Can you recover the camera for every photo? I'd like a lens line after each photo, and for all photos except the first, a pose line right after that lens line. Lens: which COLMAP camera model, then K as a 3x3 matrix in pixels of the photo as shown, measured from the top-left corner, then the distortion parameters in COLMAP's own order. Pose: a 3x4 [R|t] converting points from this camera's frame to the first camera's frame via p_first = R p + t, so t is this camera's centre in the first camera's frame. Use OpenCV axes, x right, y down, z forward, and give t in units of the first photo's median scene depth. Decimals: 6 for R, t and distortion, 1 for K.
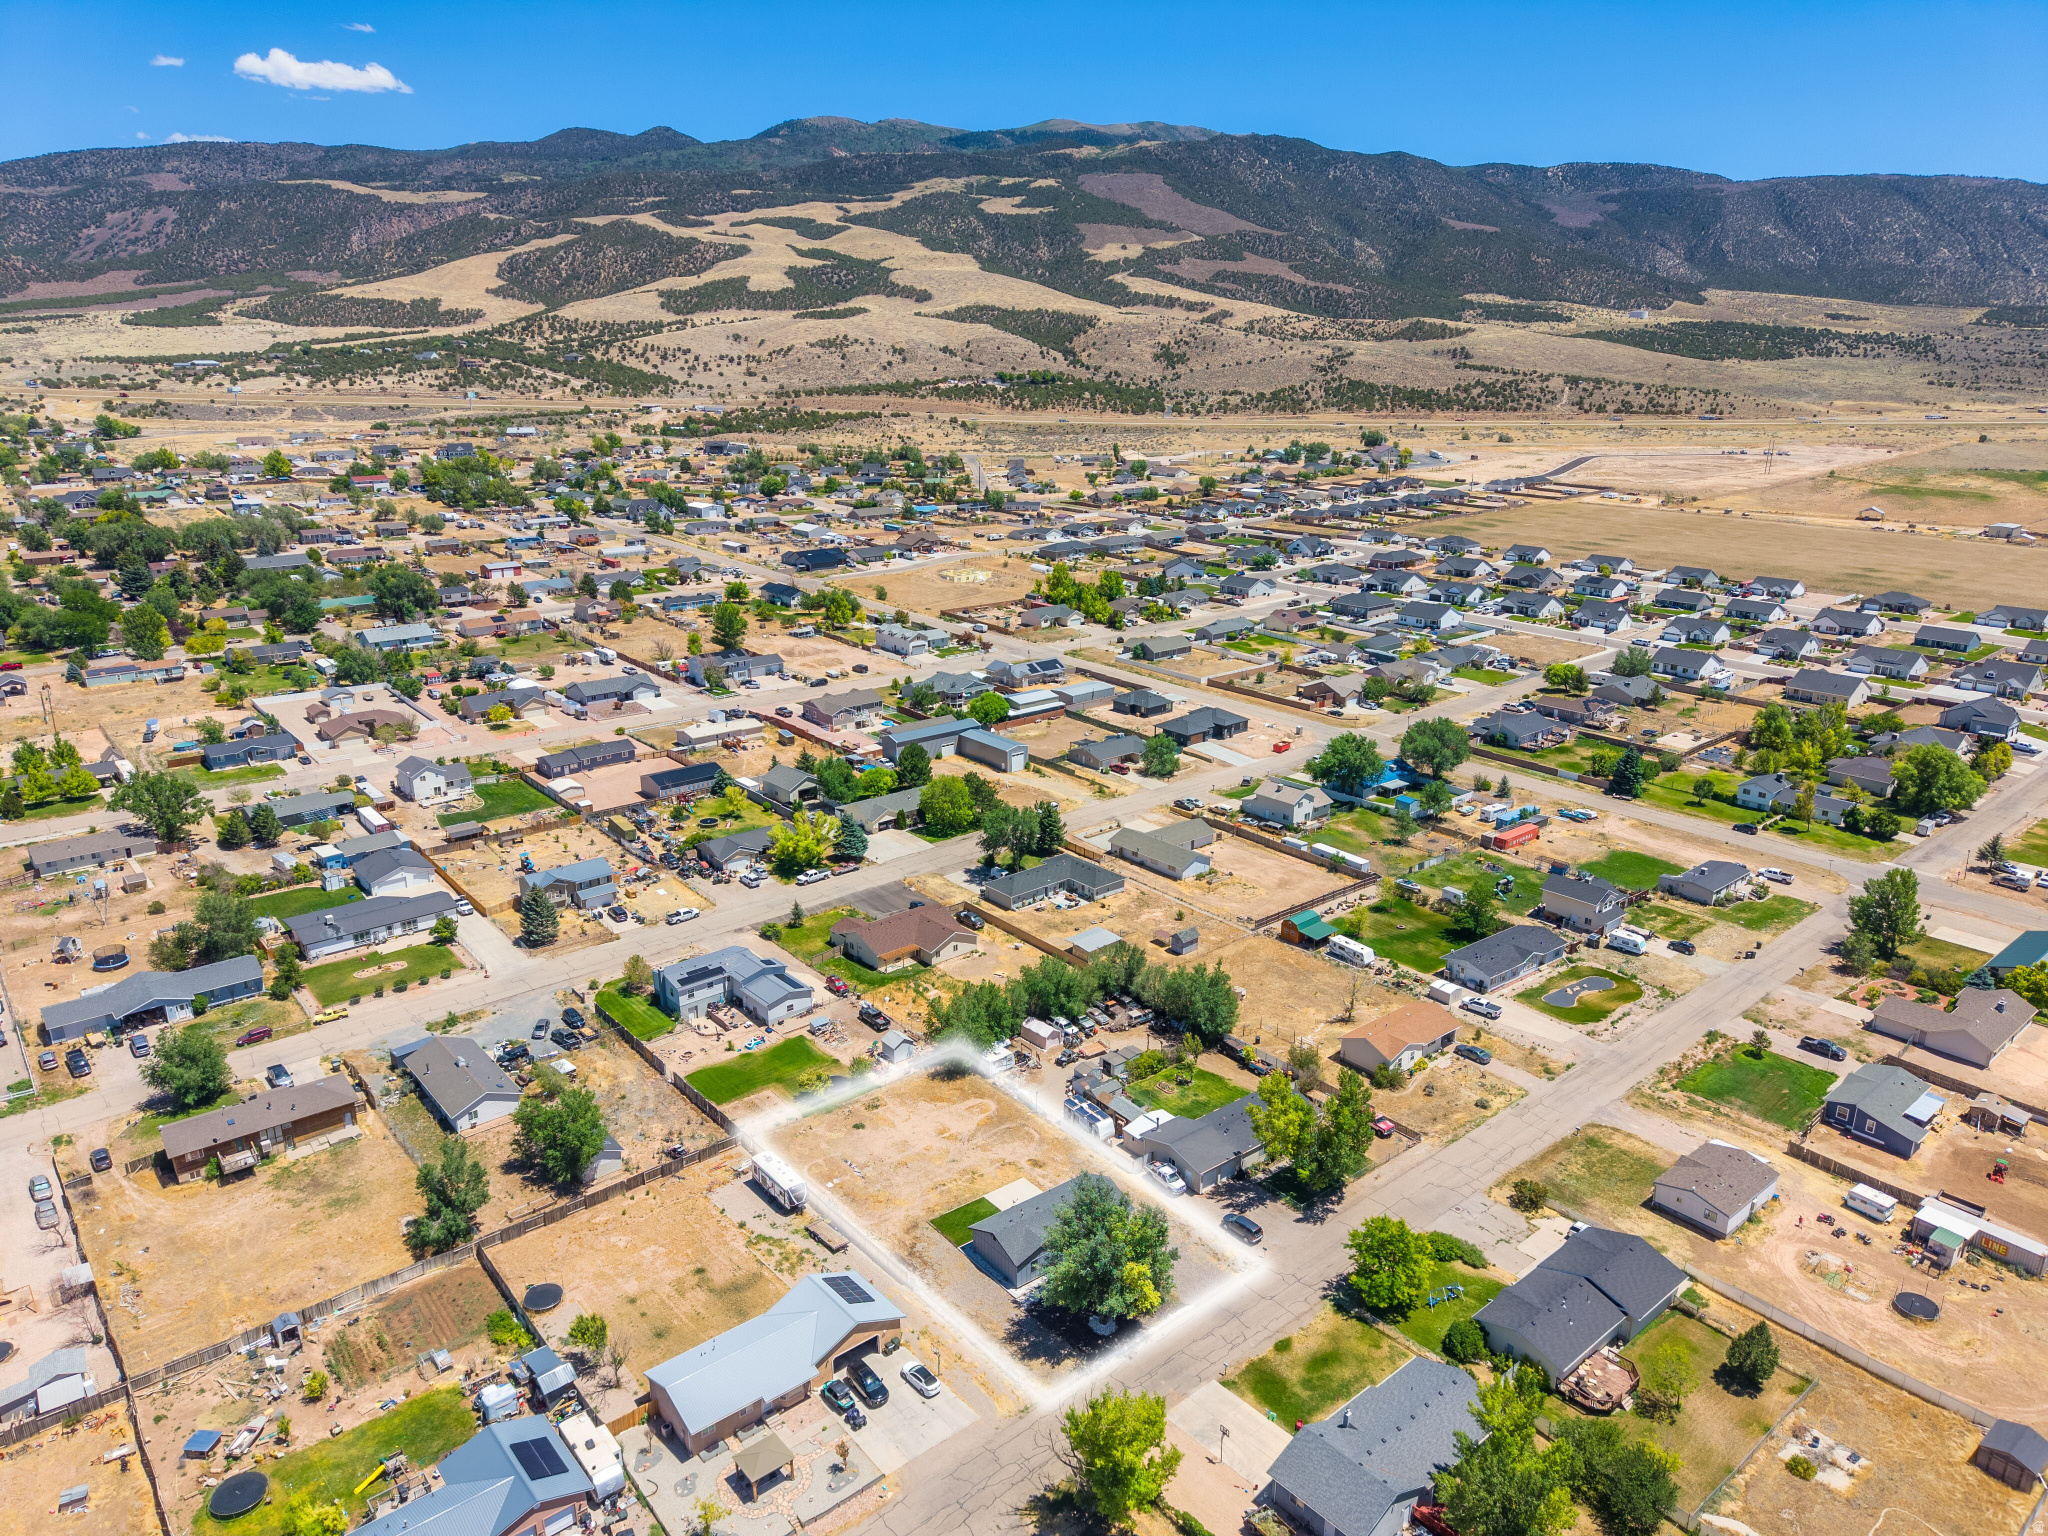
lens RADIAL K [[1368.3, 0, 1024.0], [0, 1368.3, 768.0], [0, 0, 1]] dist [0.023533, -0.022969]
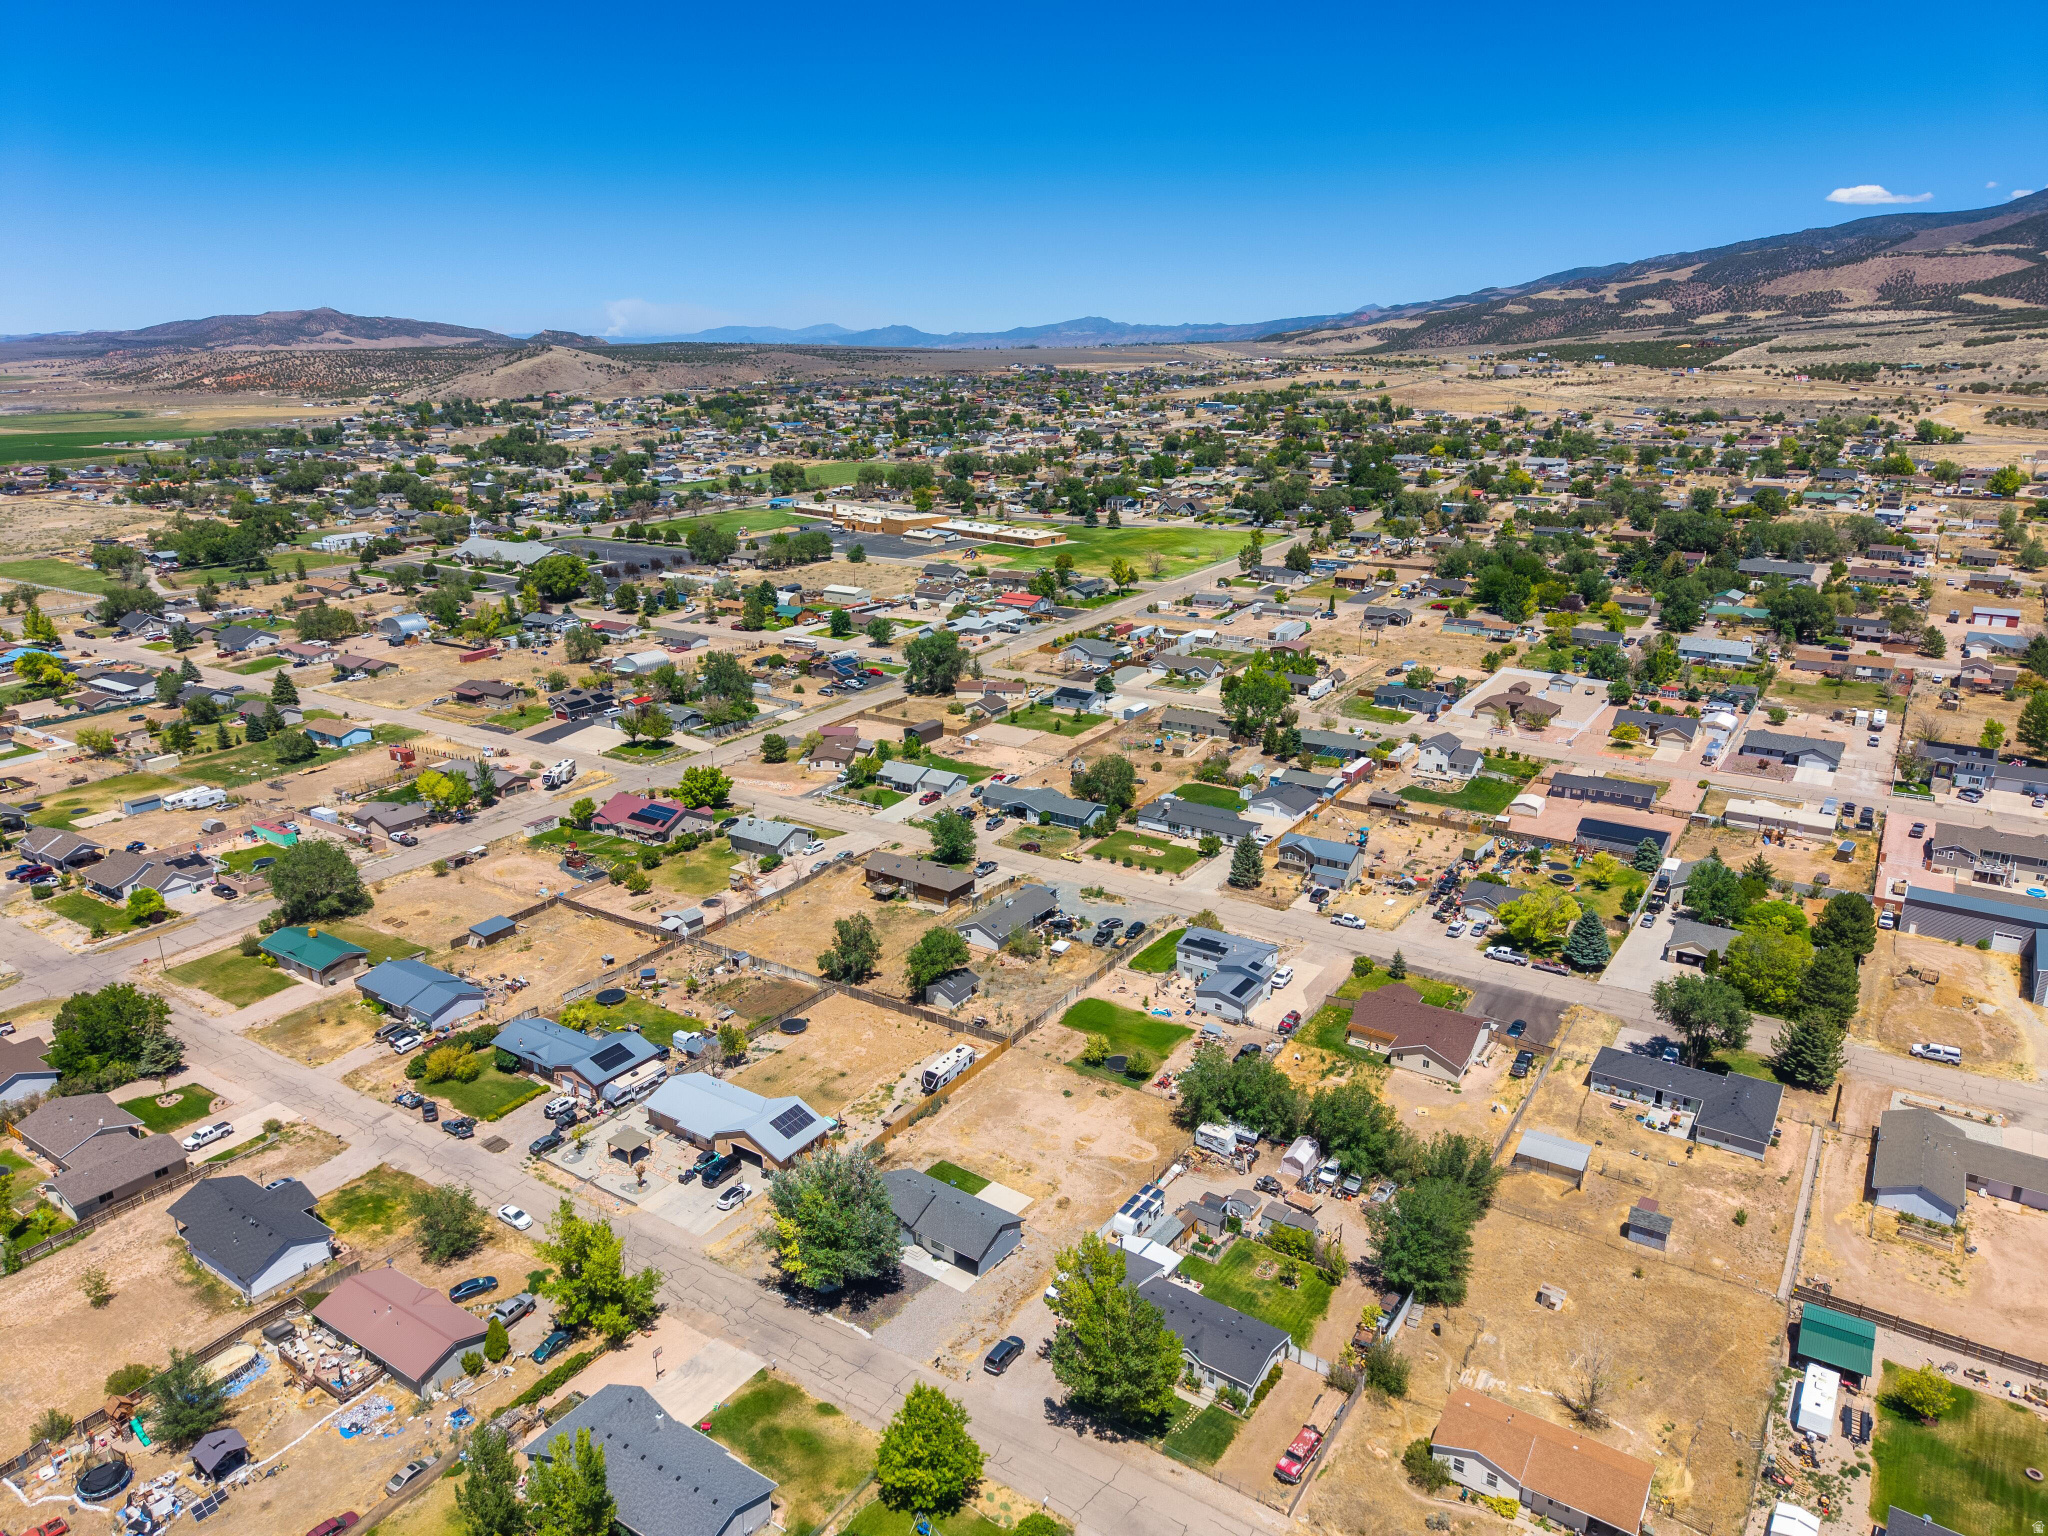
lens RADIAL K [[1368.3, 0, 1024.0], [0, 1368.3, 768.0], [0, 0, 1]] dist [0.023533, -0.022969]
pose [[0.275765, 0.280516, -0.919383, 0.392337], [-0.283337, 0.937695, 0.201117, -0.089494], [0.918517, 0.205035, 0.338064, 0.288946]]
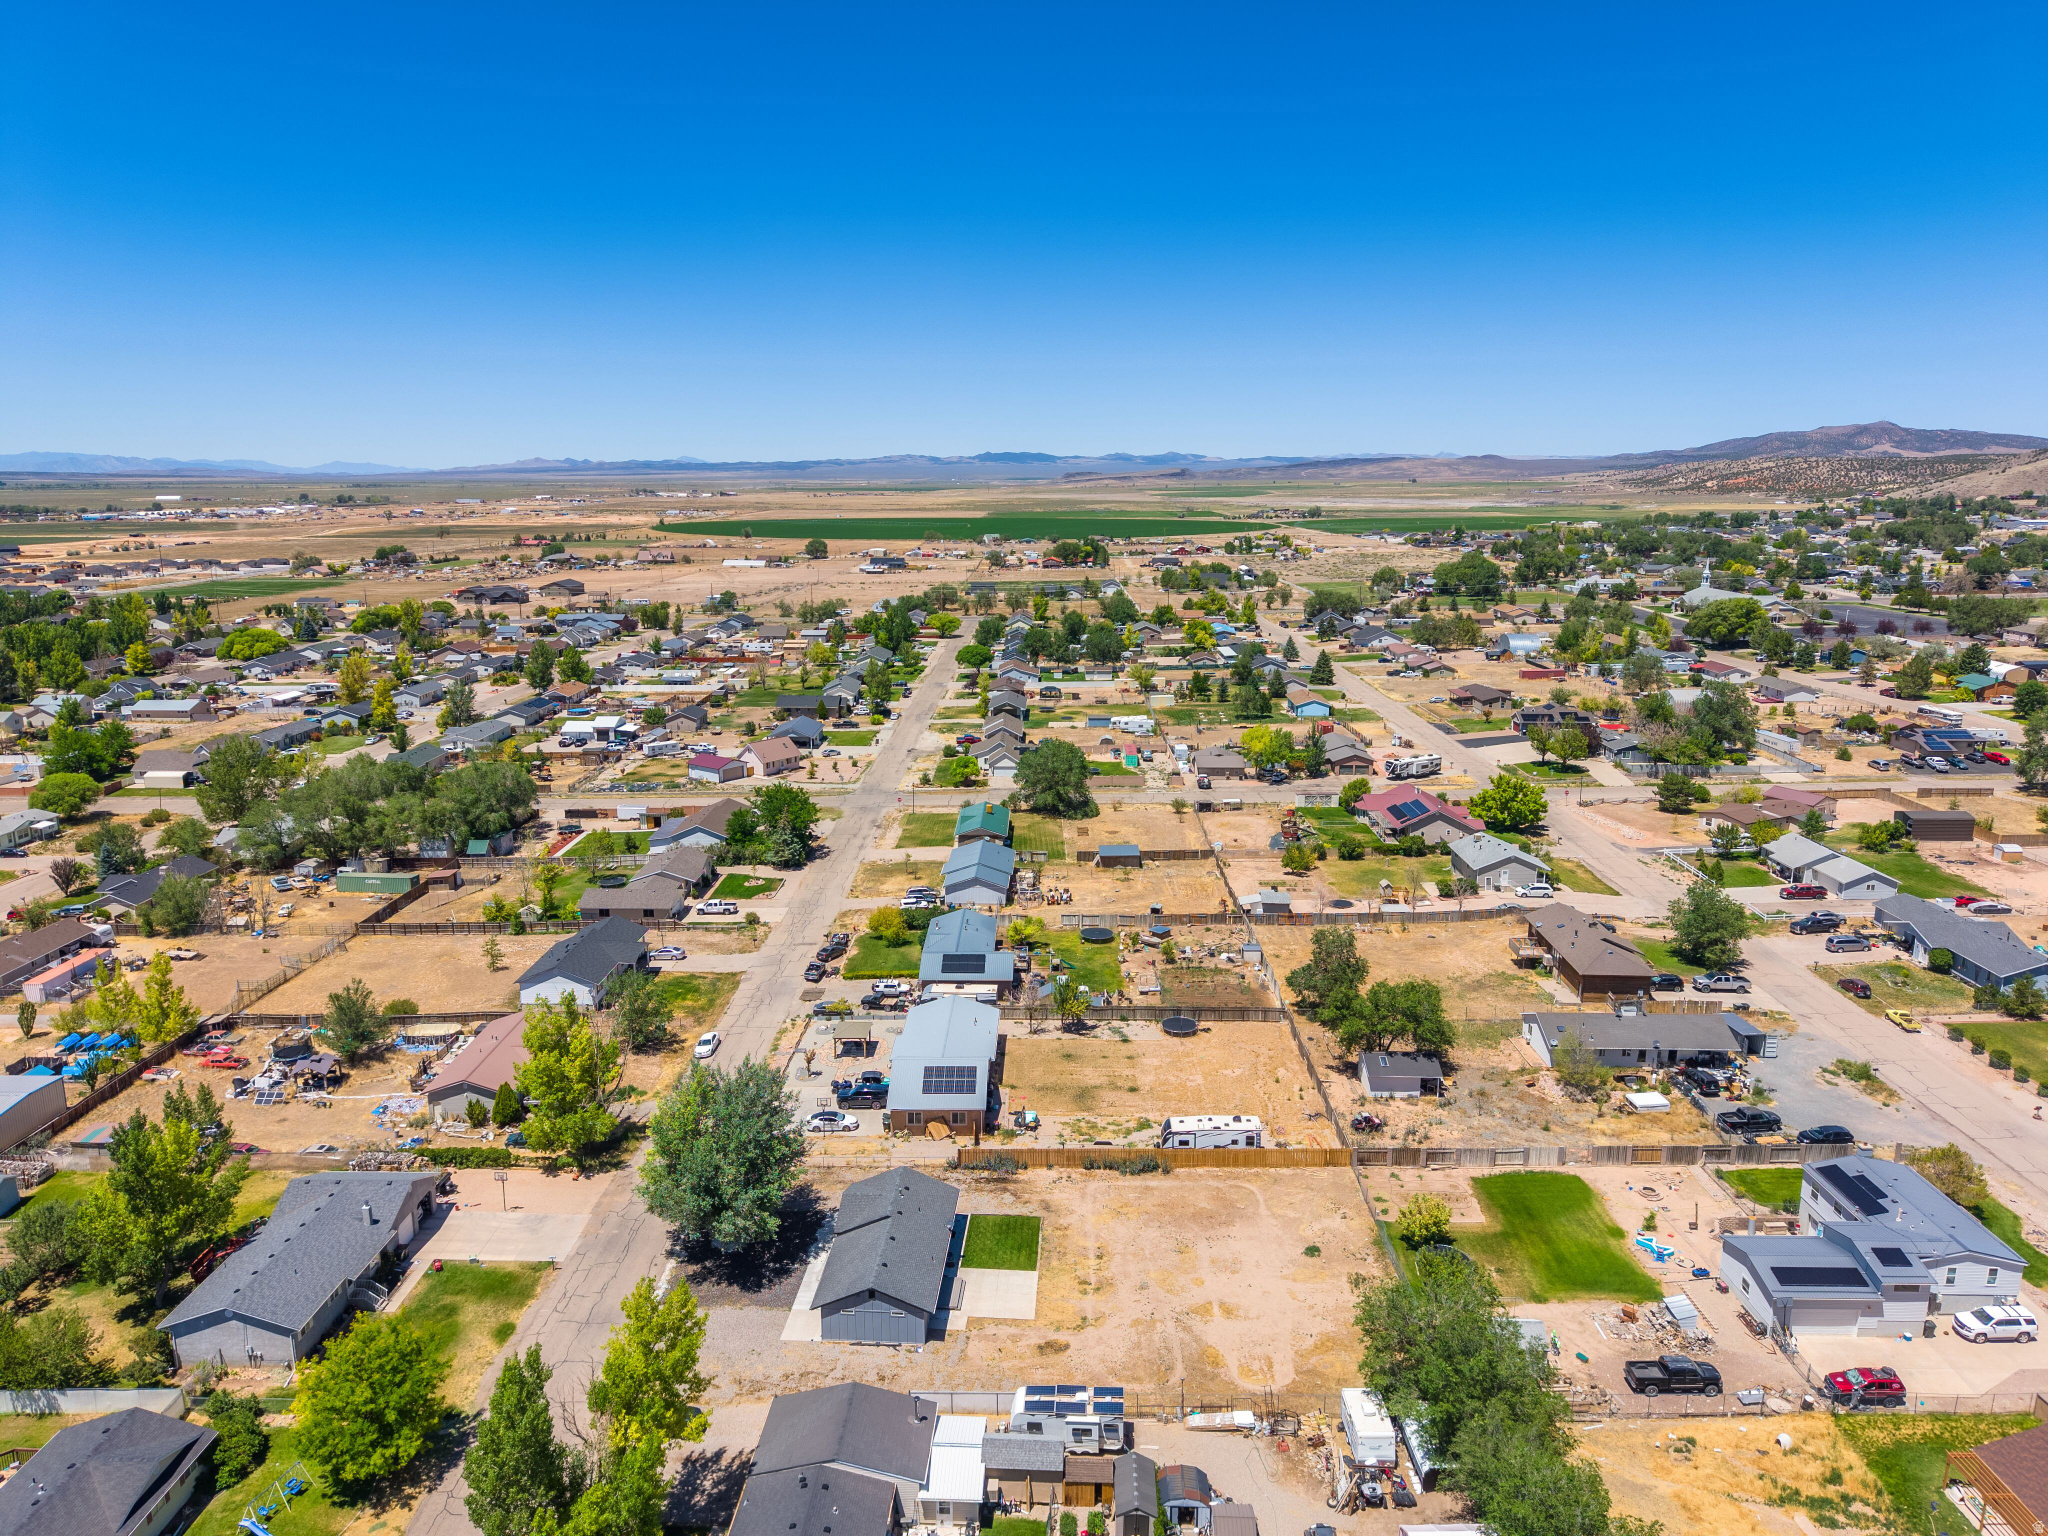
lens RADIAL K [[1368.3, 0, 1024.0], [0, 1368.3, 768.0], [0, 0, 1]] dist [0.023533, -0.022969]
pose [[-0.663442, 0.158788, -0.731185, 0.196966], [-0.222044, 0.891419, 0.395057, -0.076623], [0.714522, 0.424452, -0.556147, 0.594814]]
